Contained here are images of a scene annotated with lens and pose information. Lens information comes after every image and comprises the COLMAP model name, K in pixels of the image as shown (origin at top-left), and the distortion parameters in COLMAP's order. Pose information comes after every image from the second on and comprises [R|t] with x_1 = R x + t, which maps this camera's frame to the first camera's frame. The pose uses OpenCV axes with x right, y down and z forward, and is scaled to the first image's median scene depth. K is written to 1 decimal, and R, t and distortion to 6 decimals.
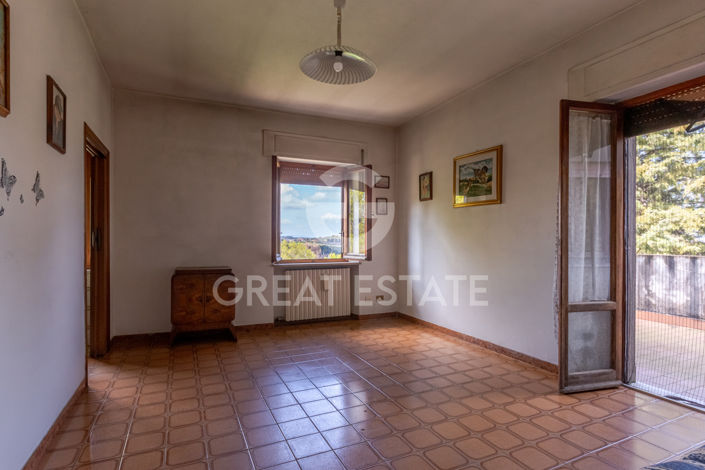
lens RADIAL K [[361.2, 0, 352.7], [0, 361.2, 237.5], [0, 0, 1]] dist [0.001524, 0.000236]
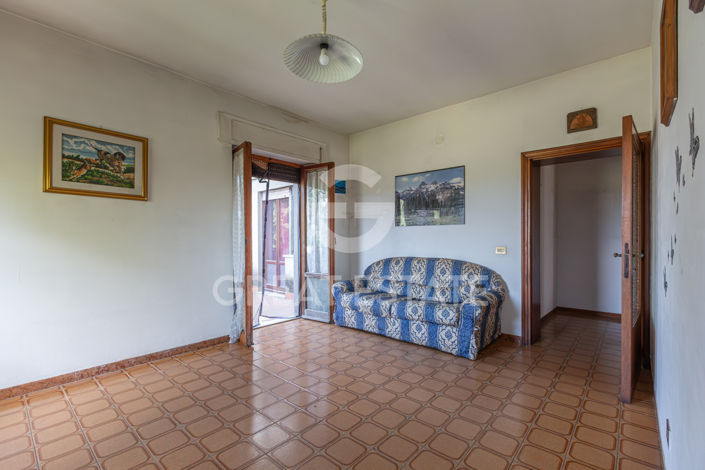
lens RADIAL K [[324.4, 0, 354.0], [0, 324.4, 237.8], [0, 0, 1]] dist [0.001342, -0.000371]
pose [[-0.396554, 0.007727, 0.917979, -0.540599], [0.004706, 0.999969, -0.006384, 0.008238], [-0.918000, 0.001788, -0.396577, 0.800905]]
